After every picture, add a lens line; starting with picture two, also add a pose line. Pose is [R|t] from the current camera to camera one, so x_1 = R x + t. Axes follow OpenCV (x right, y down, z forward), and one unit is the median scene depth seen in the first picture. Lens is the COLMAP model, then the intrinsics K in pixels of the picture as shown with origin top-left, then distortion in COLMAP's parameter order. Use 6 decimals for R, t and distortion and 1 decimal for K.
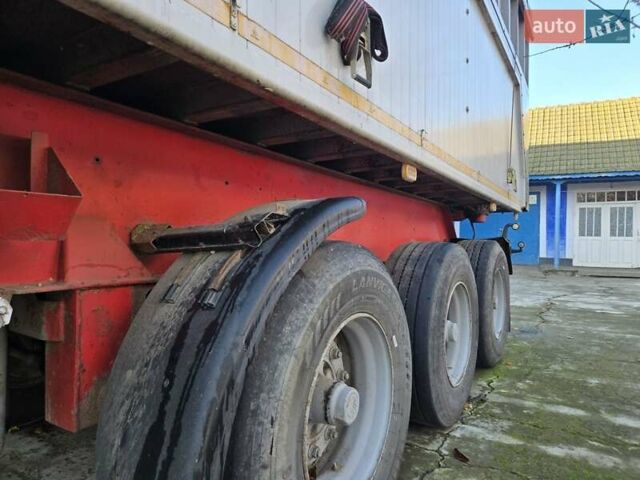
lens RADIAL K [[440.8, 0, 320.0], [0, 440.8, 240.0], [0, 0, 1]] dist [0.004617, -0.001634]
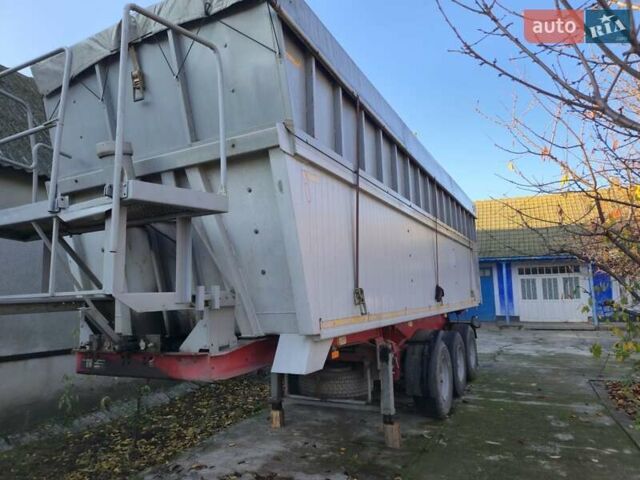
lens RADIAL K [[420.9, 0, 320.0], [0, 420.9, 240.0], [0, 0, 1]] dist [0.039210, -0.001255]
pose [[0.997571, -0.024849, 0.065073, -0.137162], [0.032814, 0.991697, -0.124339, -0.050348], [-0.061443, 0.126172, 0.990104, -0.323445]]
